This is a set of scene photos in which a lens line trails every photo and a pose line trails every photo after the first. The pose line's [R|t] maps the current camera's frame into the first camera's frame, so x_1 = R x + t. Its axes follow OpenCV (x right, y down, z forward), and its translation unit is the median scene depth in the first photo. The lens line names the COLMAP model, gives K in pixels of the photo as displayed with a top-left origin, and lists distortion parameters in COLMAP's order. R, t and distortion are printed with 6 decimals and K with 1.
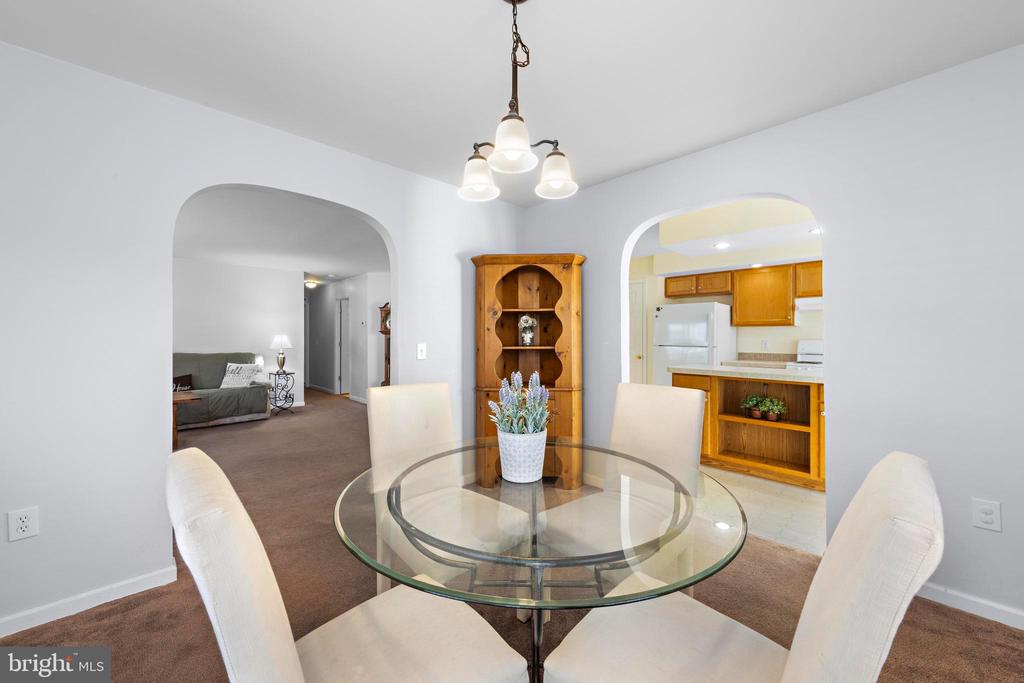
lens RADIAL K [[403.6, 0, 511.1], [0, 403.6, 332.8], [0, 0, 1]] dist [0.004860, -0.000280]
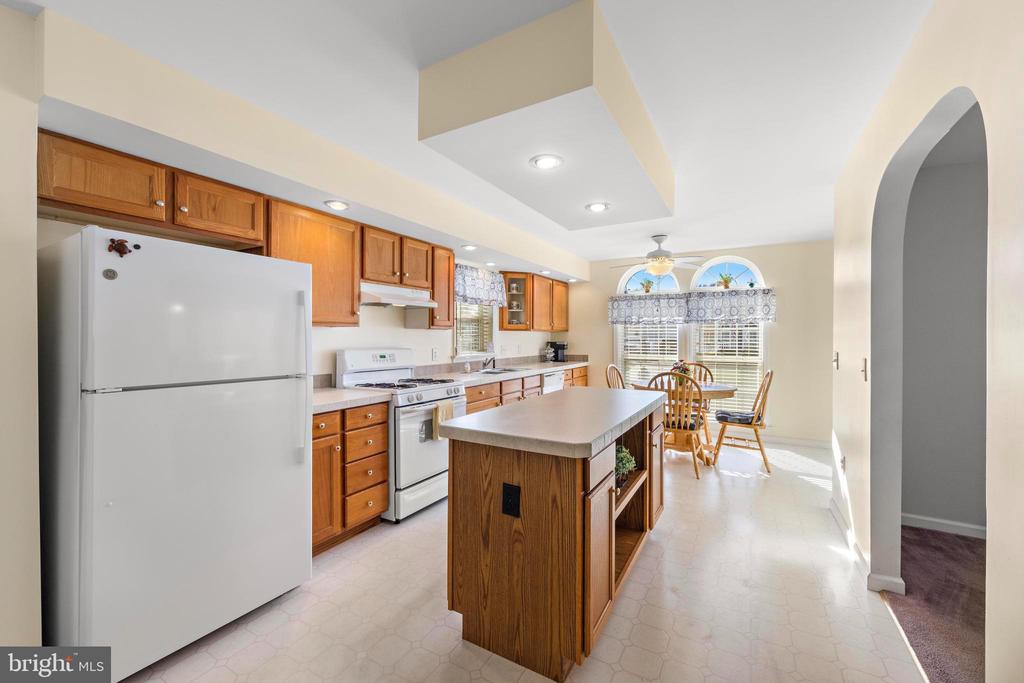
lens RADIAL K [[409.1, 0, 512.8], [0, 409.1, 337.6], [0, 0, 1]] dist [-0.000249, 0.001774]
pose [[-0.275262, -0.006616, 0.961347, 0.050064], [-0.016524, 0.999861, 0.002150, -0.006184], [-0.961227, -0.015293, -0.275333, 0.916195]]
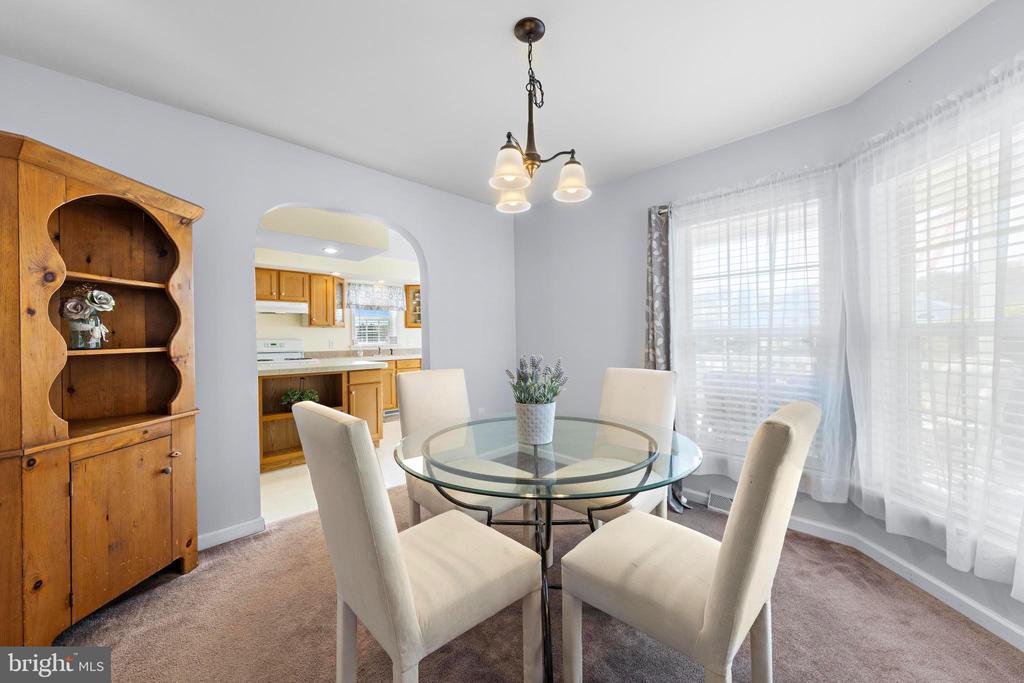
lens RADIAL K [[389.7, 0, 513.3], [0, 389.7, 334.3], [0, 0, 1]] dist [0.004599, 0.000752]
pose [[-0.016396, 0.008493, 0.999829, -0.307269], [0.001251, 0.999963, -0.008474, 0.012469], [-0.999865, 0.001112, -0.016406, 0.308865]]
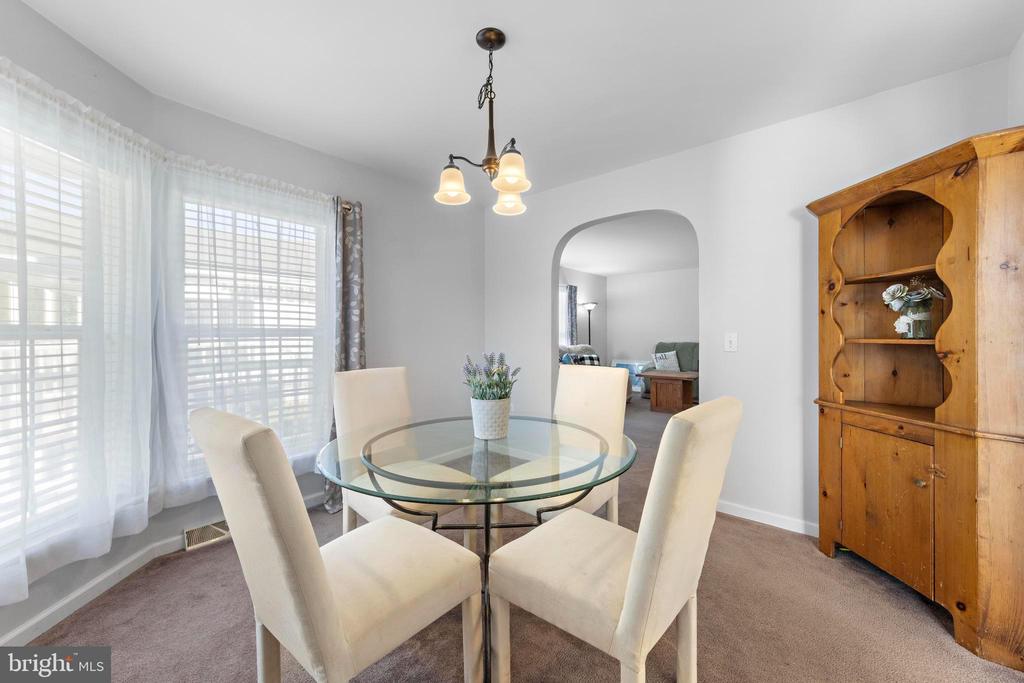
lens RADIAL K [[403.6, 0, 501.6], [0, 403.6, 337.7], [0, 0, 1]] dist [0.004860, -0.000280]
pose [[0.092275, 0.011519, -0.995667, 0.349866], [0.013372, 0.999829, 0.012807, 0.011165], [0.995644, -0.014496, 0.092105, 0.264256]]
